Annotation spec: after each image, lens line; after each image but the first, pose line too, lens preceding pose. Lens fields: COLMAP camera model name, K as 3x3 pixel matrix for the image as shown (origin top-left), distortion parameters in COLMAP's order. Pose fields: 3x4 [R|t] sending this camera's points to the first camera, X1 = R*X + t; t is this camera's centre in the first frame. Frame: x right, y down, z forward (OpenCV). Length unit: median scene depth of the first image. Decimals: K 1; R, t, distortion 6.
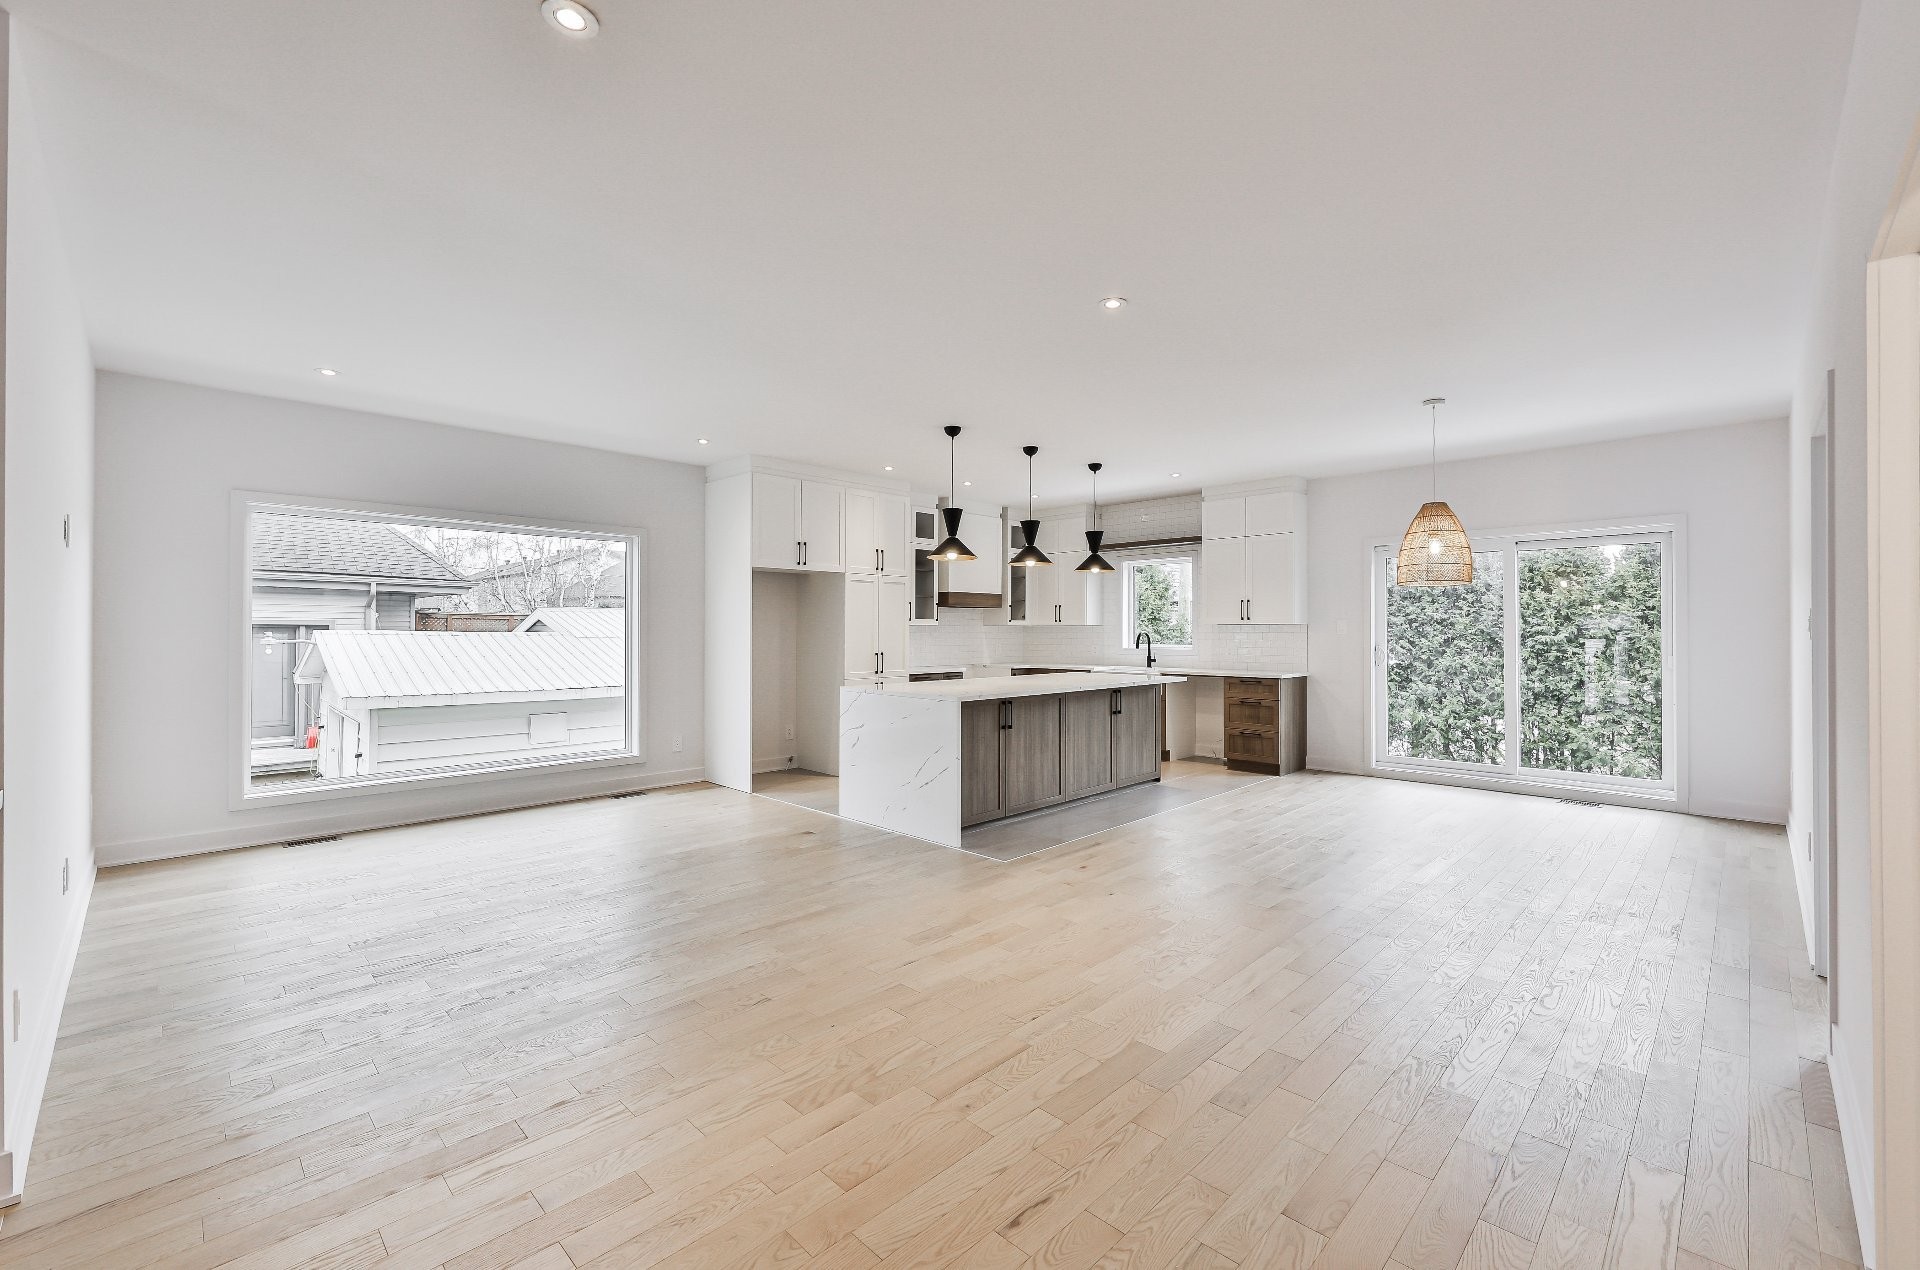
lens RADIAL K [[792.6, 0, 967.7], [0, 792.6, 632.1], [0, 0, 1]] dist [-0.004814, -0.000873]
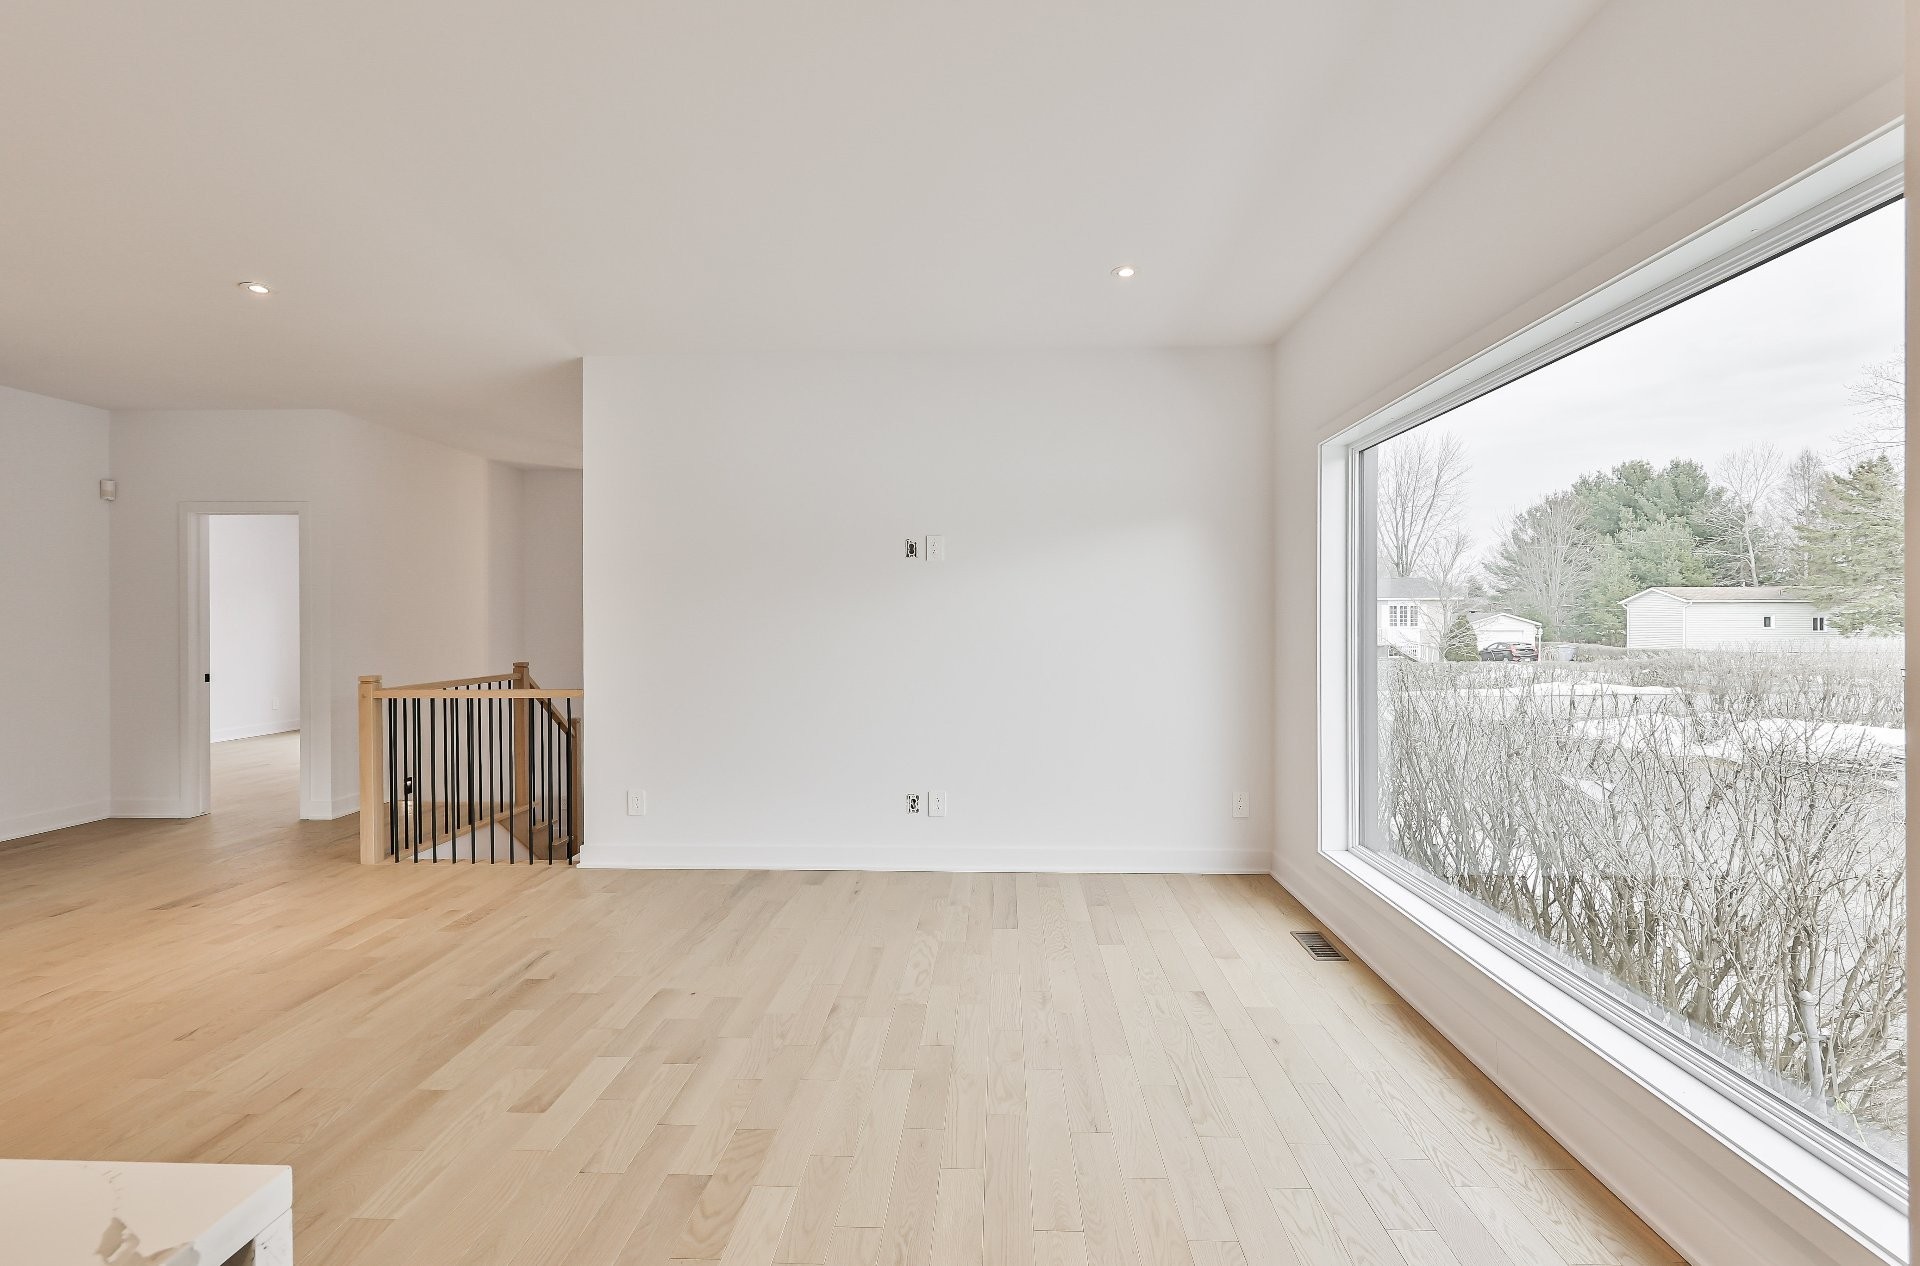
lens RADIAL K [[792.6, 0, 967.7], [0, 792.6, 630.1], [0, 0, 1]] dist [-0.004814, -0.000873]
pose [[-0.748639, 0.009111, -0.662915, -0.130245], [0.002606, 0.999938, 0.010800, -0.001559], [0.662973, 0.006358, -0.748616, 0.909659]]
